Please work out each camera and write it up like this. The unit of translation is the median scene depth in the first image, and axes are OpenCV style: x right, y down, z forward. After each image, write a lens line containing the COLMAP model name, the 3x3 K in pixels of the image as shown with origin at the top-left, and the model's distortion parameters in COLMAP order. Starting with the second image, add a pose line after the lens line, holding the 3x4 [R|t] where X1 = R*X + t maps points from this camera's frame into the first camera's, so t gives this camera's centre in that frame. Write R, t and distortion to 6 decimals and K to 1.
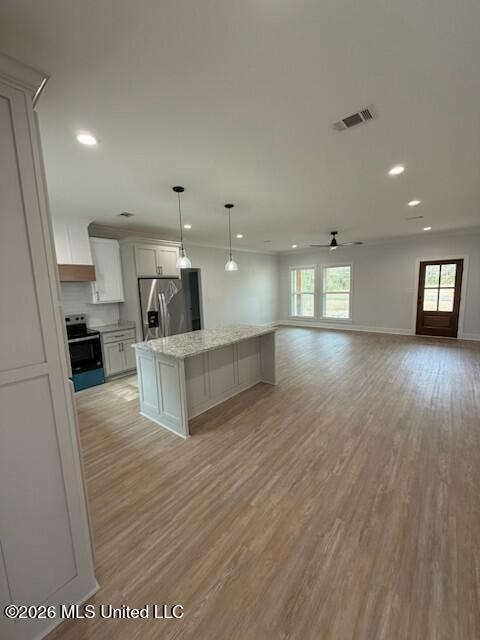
lens RADIAL K [[252.1, 0, 242.8], [0, 252.1, 316.4], [0, 0, 1]] dist [0.002278, -0.000028]
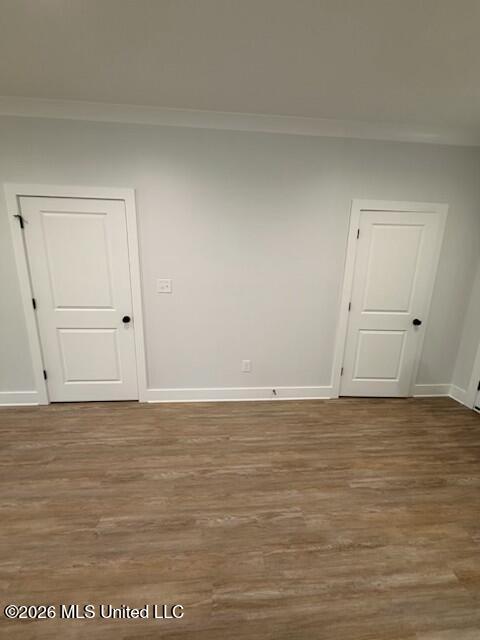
lens RADIAL K [[252.1, 0, 237.5], [0, 252.1, 326.1], [0, 0, 1]] dist [0.002278, -0.000028]
pose [[-0.689917, -0.161272, 0.705695, 0.054113], [0.083390, 0.950671, 0.298782, -0.127878], [-0.719069, 0.264982, -0.642436, 1.364275]]
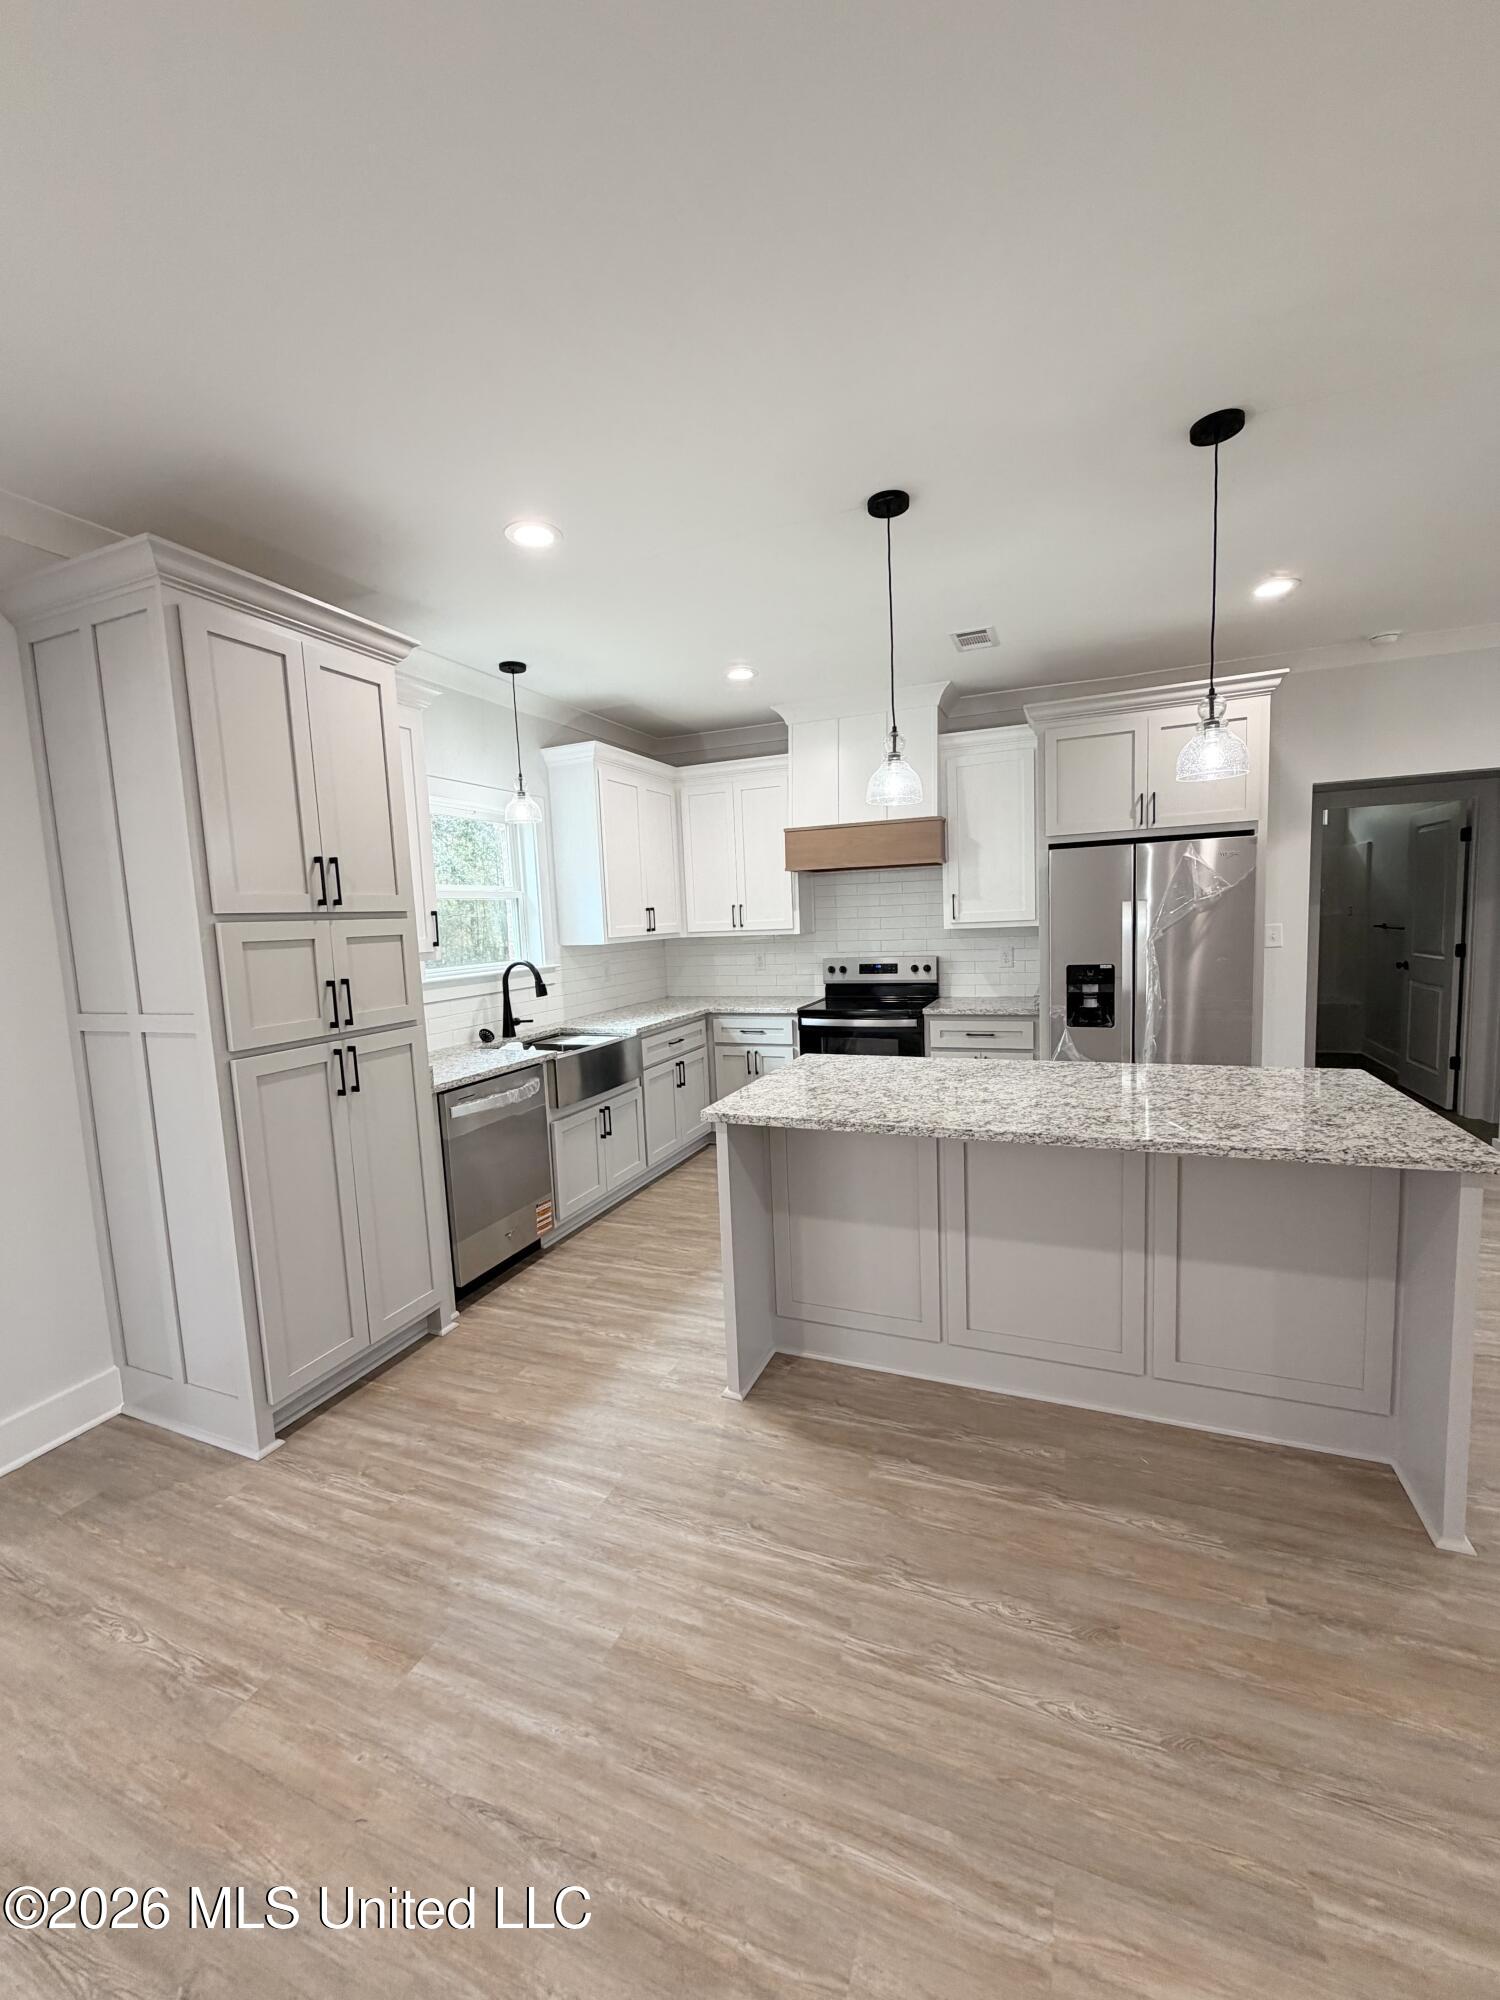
lens RADIAL K [[787.9, 0, 749.0], [0, 787.9, 997.3], [0, 0, 1]] dist [0.002278, -0.000028]
pose [[0.295661, 0.122007, -0.947470, 0.713144], [-0.083156, 0.991333, 0.101706, -0.089336], [0.951667, 0.048717, 0.303244, 0.849263]]
